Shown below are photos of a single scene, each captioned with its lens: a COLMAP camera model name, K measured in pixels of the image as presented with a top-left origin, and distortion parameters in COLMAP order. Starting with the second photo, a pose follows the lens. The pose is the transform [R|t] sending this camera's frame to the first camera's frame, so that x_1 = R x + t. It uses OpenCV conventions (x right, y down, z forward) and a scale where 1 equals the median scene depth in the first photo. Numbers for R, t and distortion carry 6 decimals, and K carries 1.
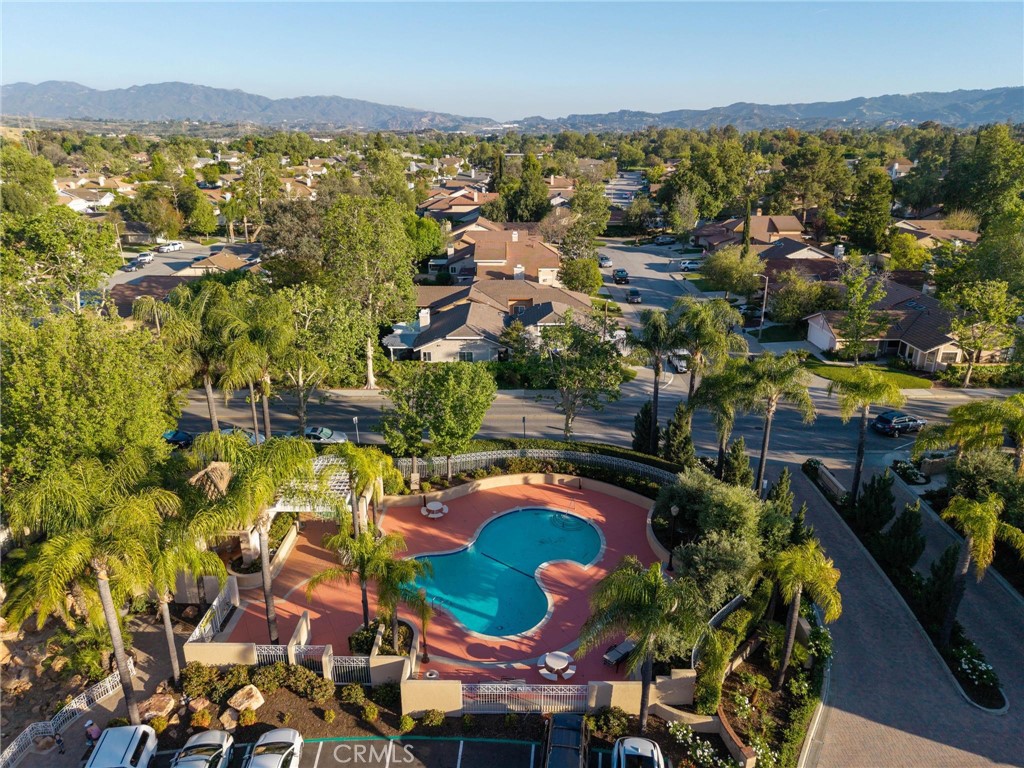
lens RADIAL K [[678.6, 0, 512.0], [0, 678.6, 384.0], [0, 0, 1]] dist [0.056678, -0.058105]
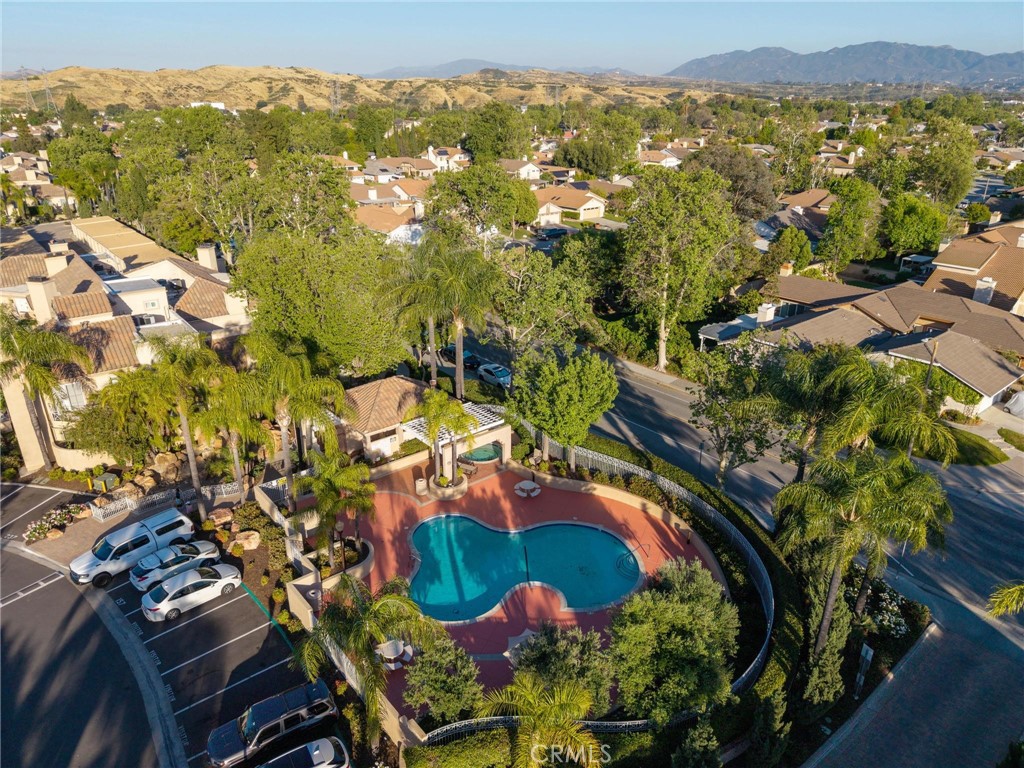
lens RADIAL K [[678.6, 0, 512.0], [0, 678.6, 384.0], [0, 0, 1]] dist [0.056678, -0.058105]
pose [[0.646065, 0.291897, -0.705263, 0.483378], [-0.257969, 0.953119, 0.158164, -0.103628], [0.718367, 0.079752, 0.691077, 0.259286]]
